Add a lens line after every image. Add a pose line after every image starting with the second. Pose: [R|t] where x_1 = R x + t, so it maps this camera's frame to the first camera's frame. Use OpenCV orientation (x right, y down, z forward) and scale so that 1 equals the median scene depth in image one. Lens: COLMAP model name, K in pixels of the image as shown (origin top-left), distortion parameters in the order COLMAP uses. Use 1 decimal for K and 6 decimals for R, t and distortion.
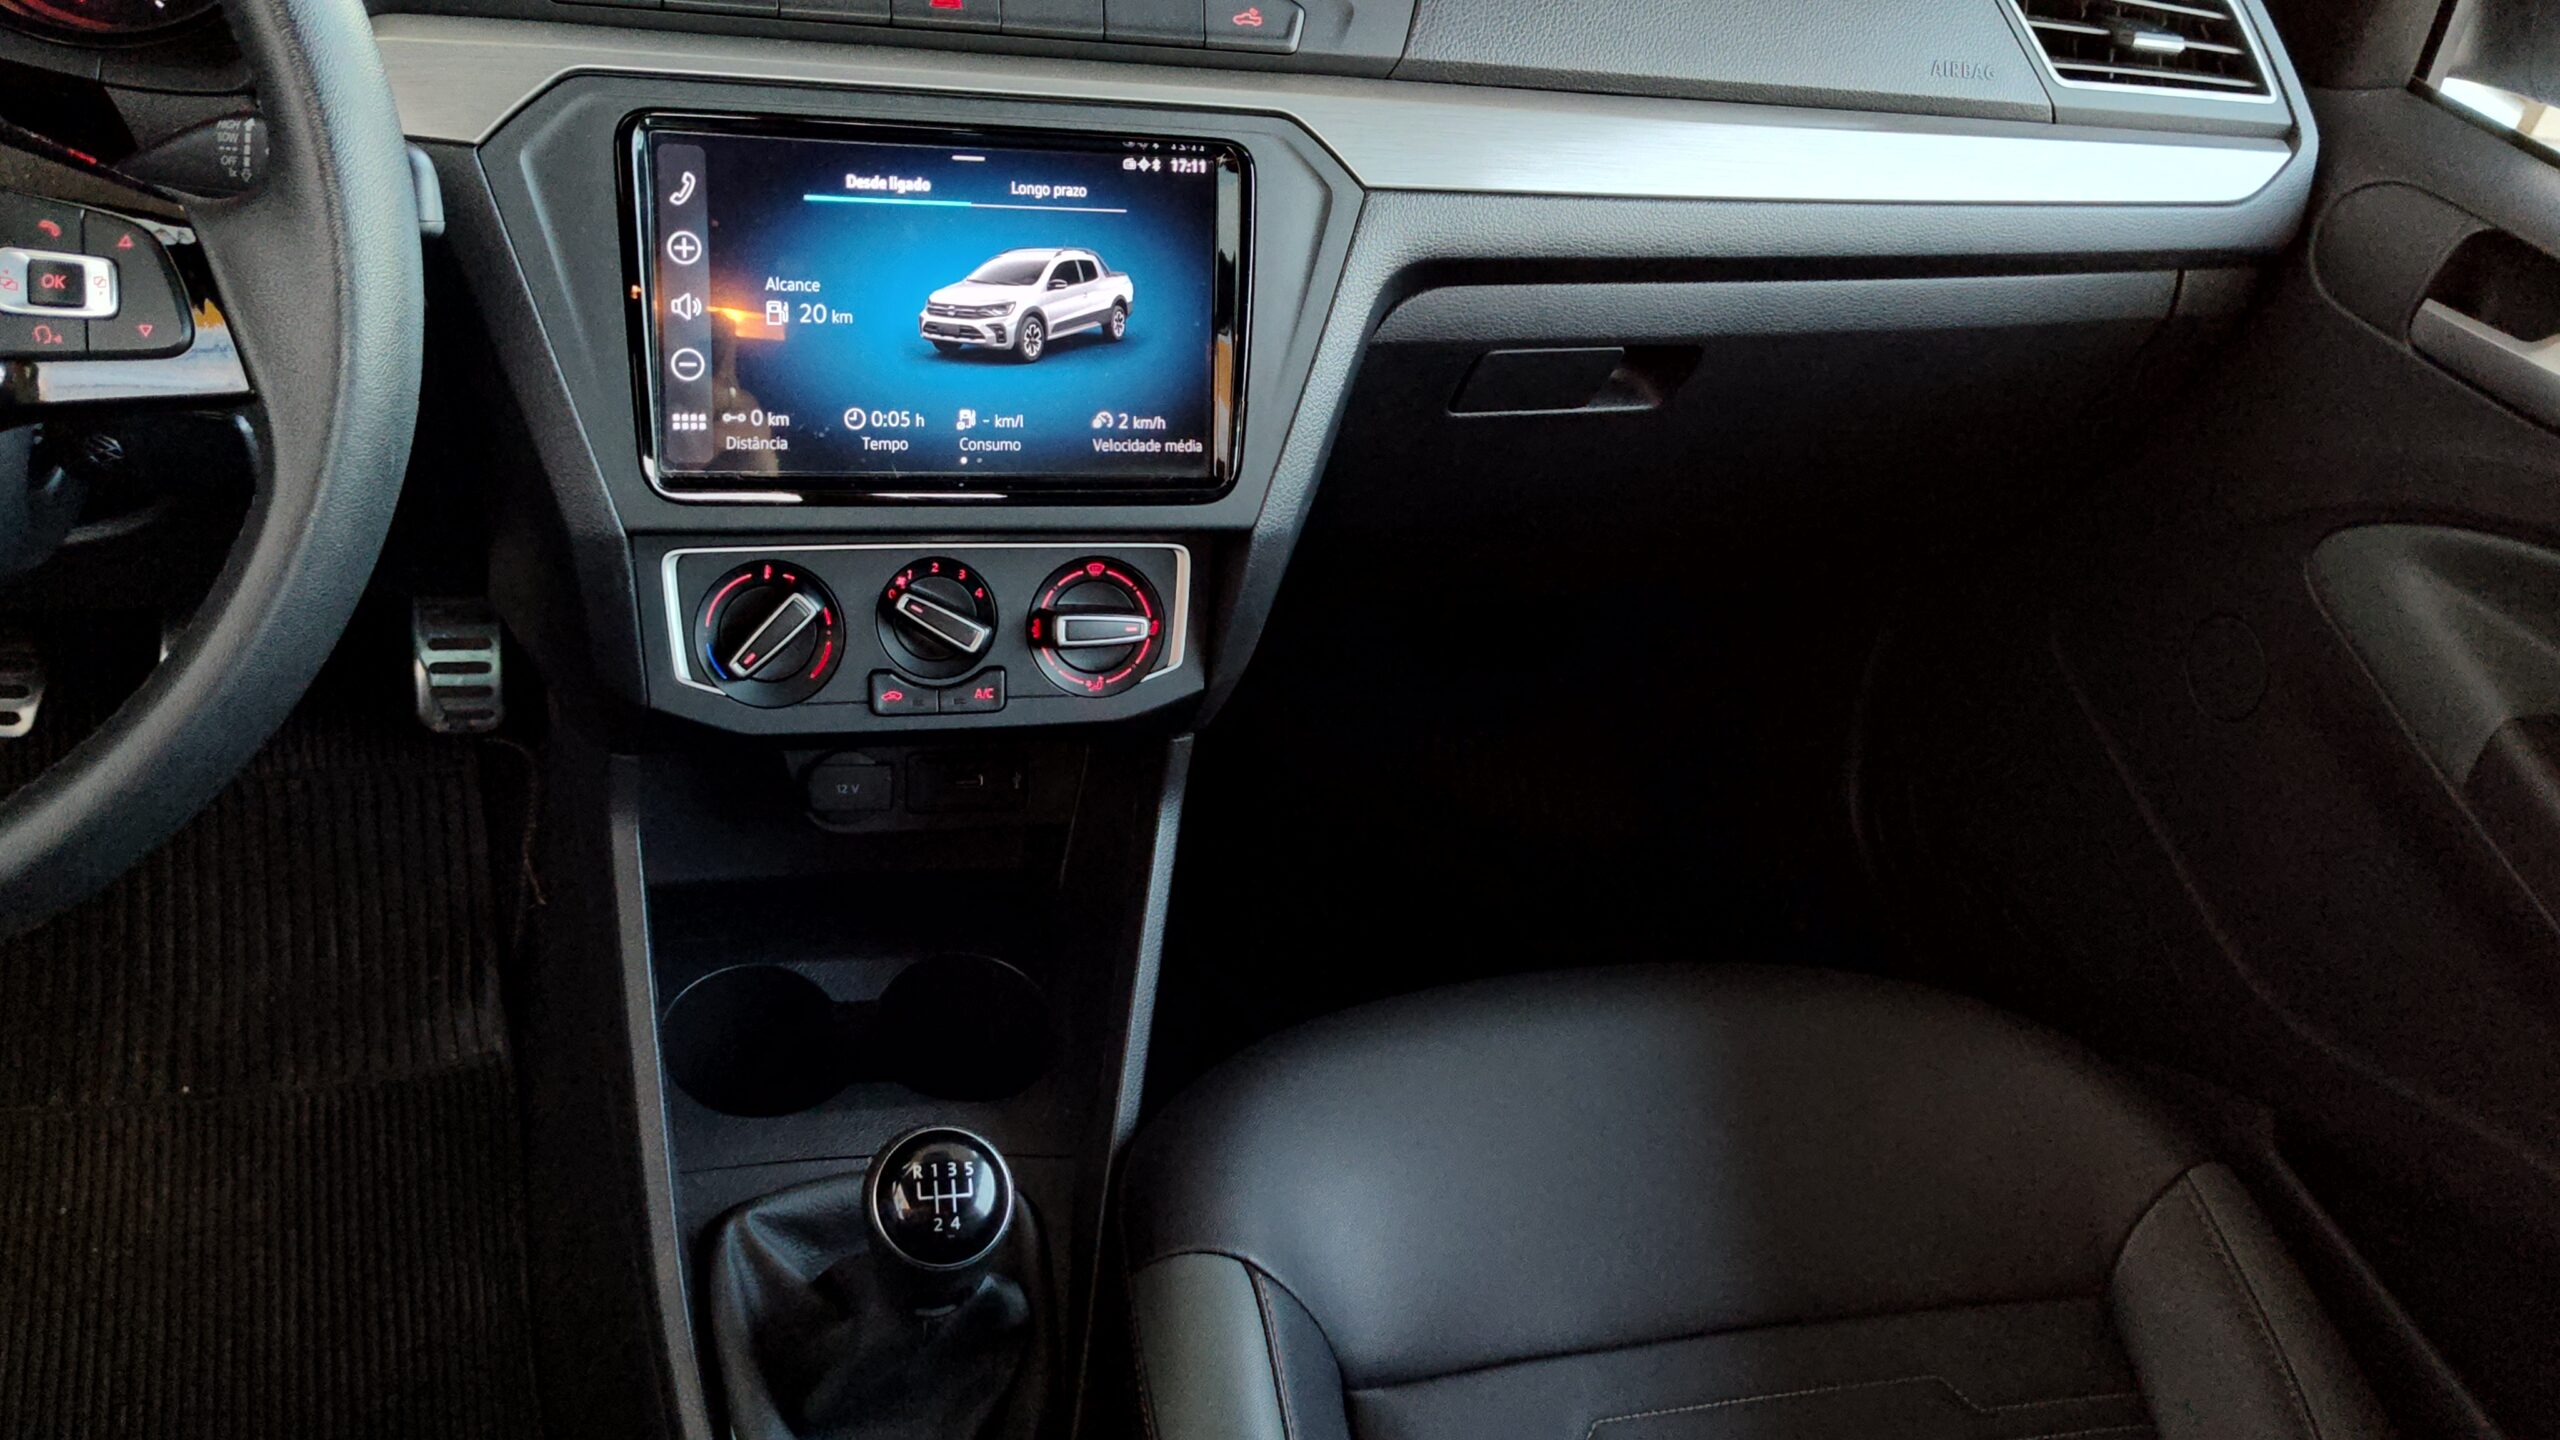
lens RADIAL K [[1798.1, 0, 1280.0], [0, 1798.1, 720.0], [0, 0, 1]] dist [0.007079, -0.001266]
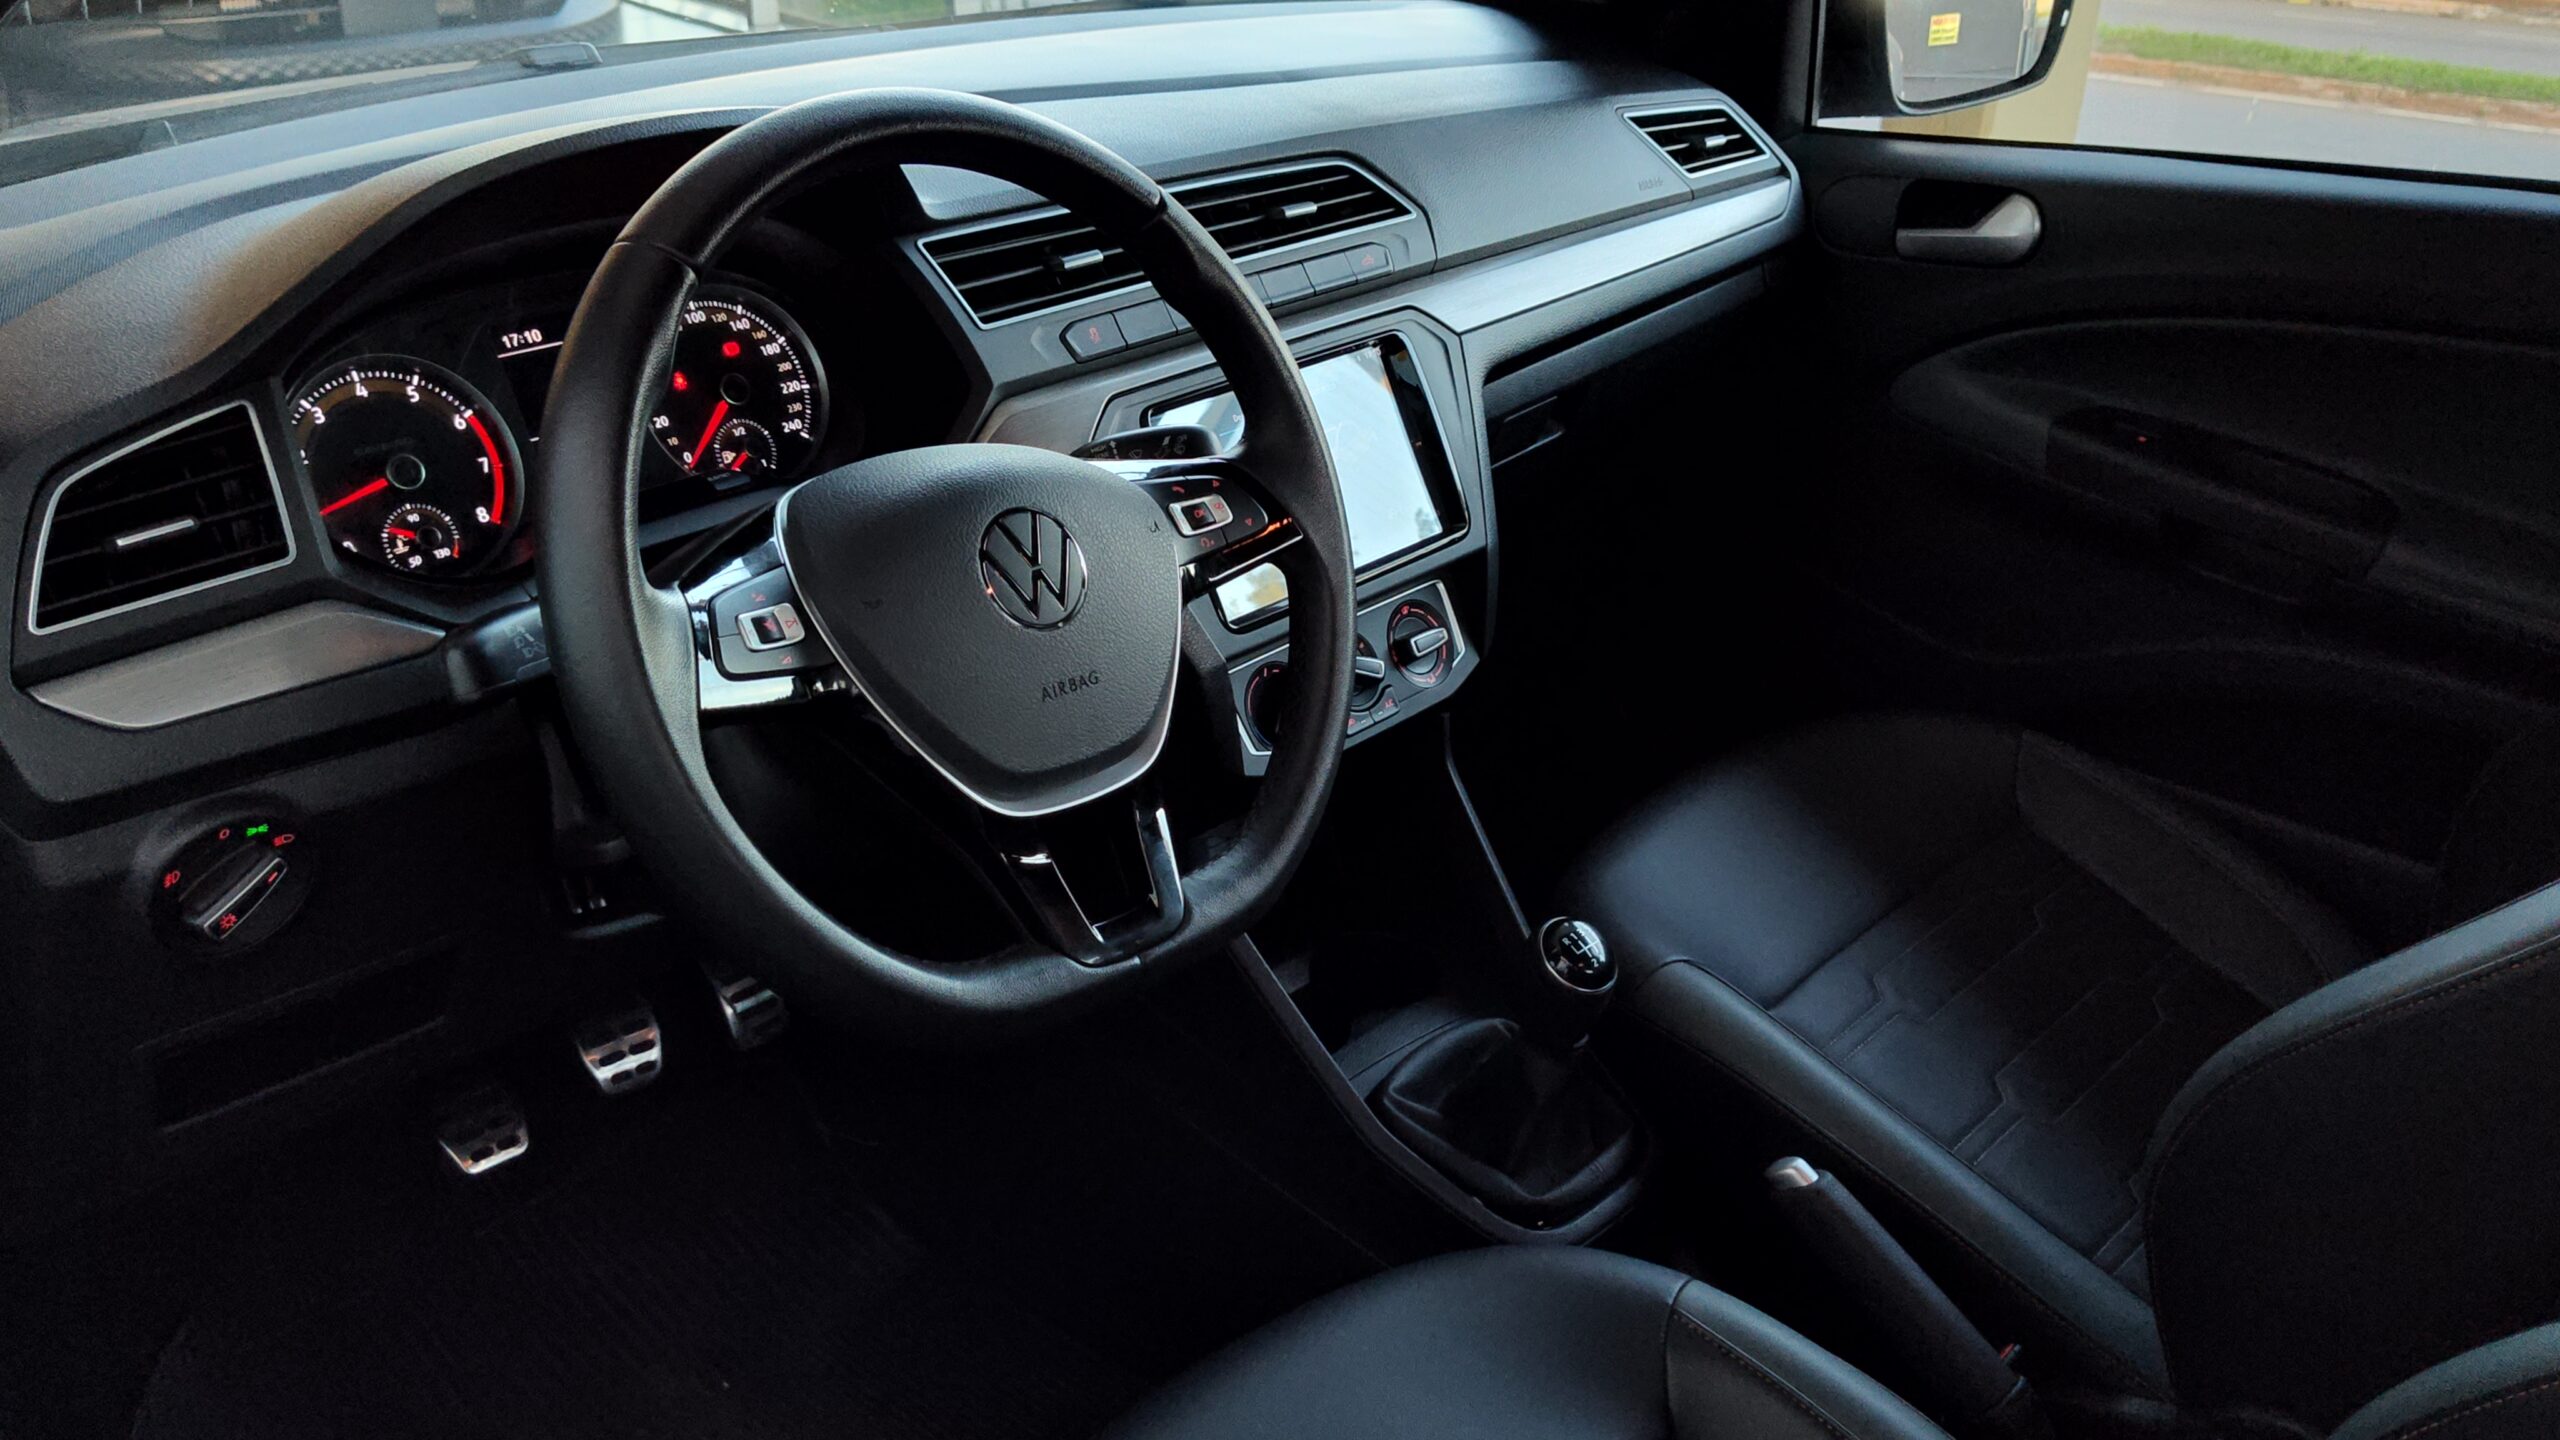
lens RADIAL K [[1768.7, 0, 1279.1], [0, 1768.7, 791.7], [0, 0, 1]] dist [-0.000261, -0.000424]
pose [[0.851609, -0.393472, 0.346325, -0.773697], [0.429041, 0.902810, -0.029291, 0.056350], [-0.301140, 0.173532, 0.937657, -0.376254]]
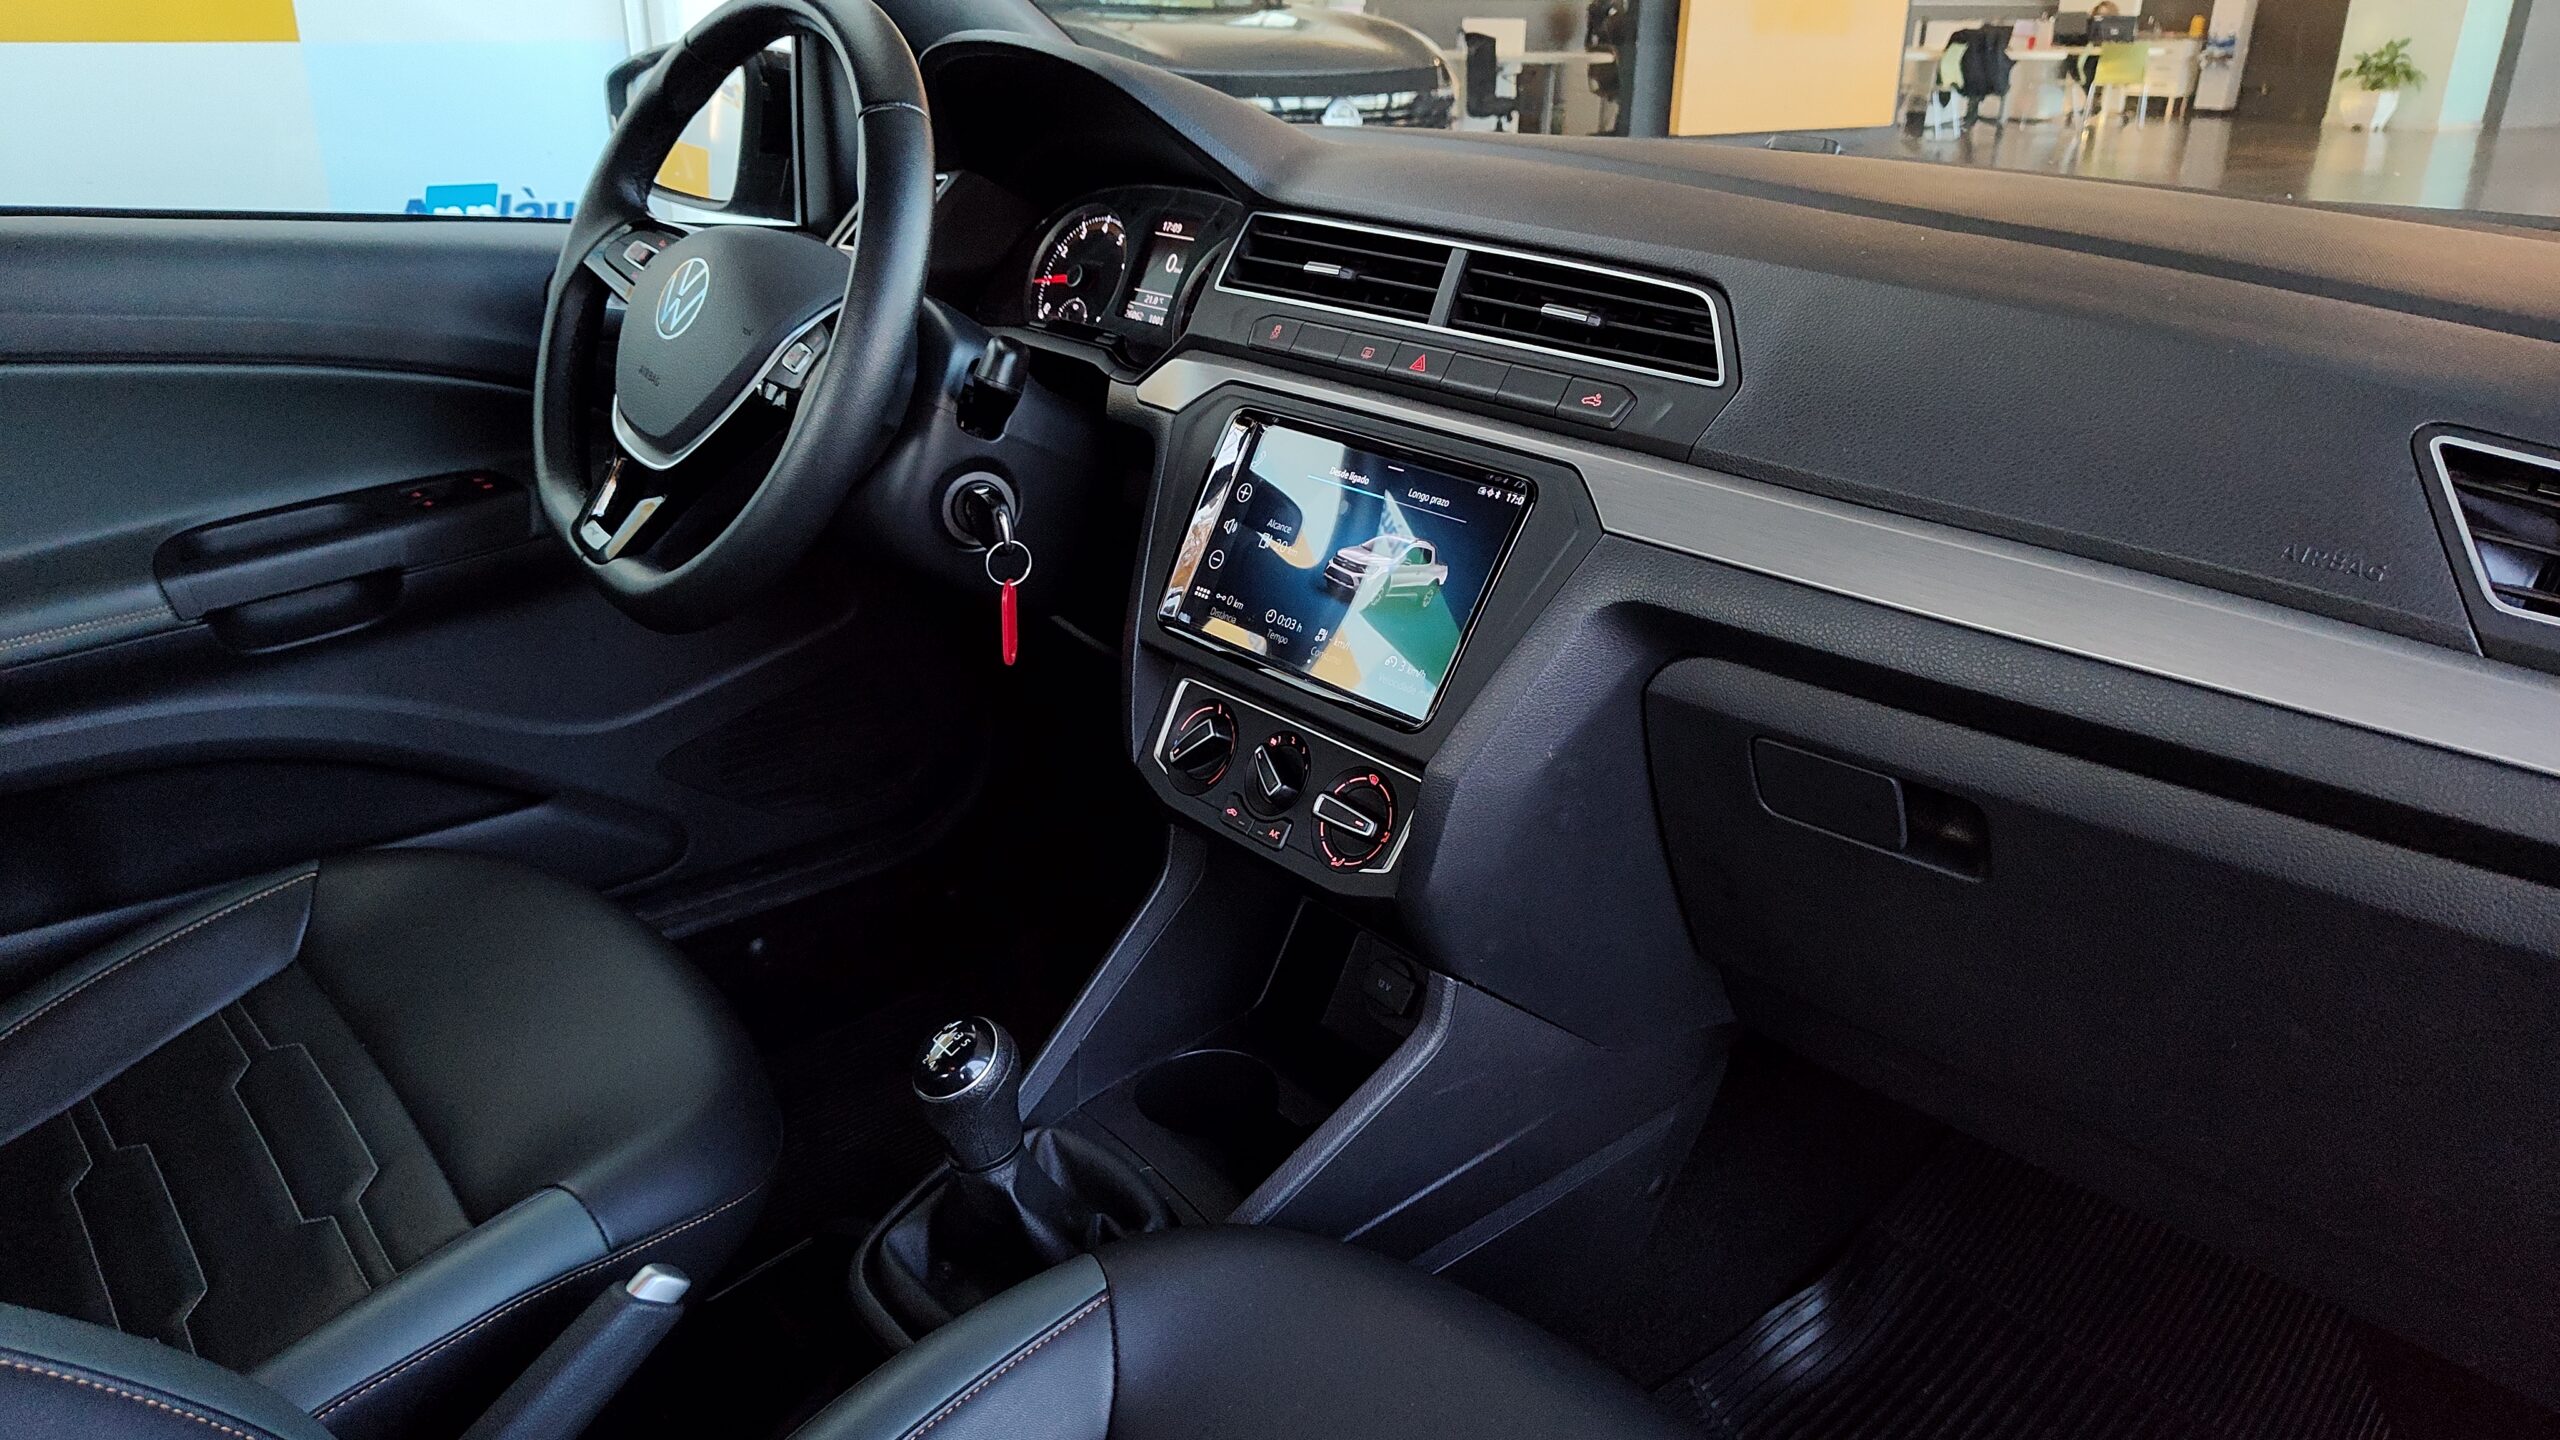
lens RADIAL K [[1798.1, 0, 1280.0], [0, 1798.1, 720.0], [0, 0, 1]] dist [0.007079, -0.001266]
pose [[0.427456, 0.199401, -0.881771, 0.961901], [-0.502029, 0.863512, -0.048097, -0.025617], [0.751830, 0.463234, 0.469219, 0.325098]]
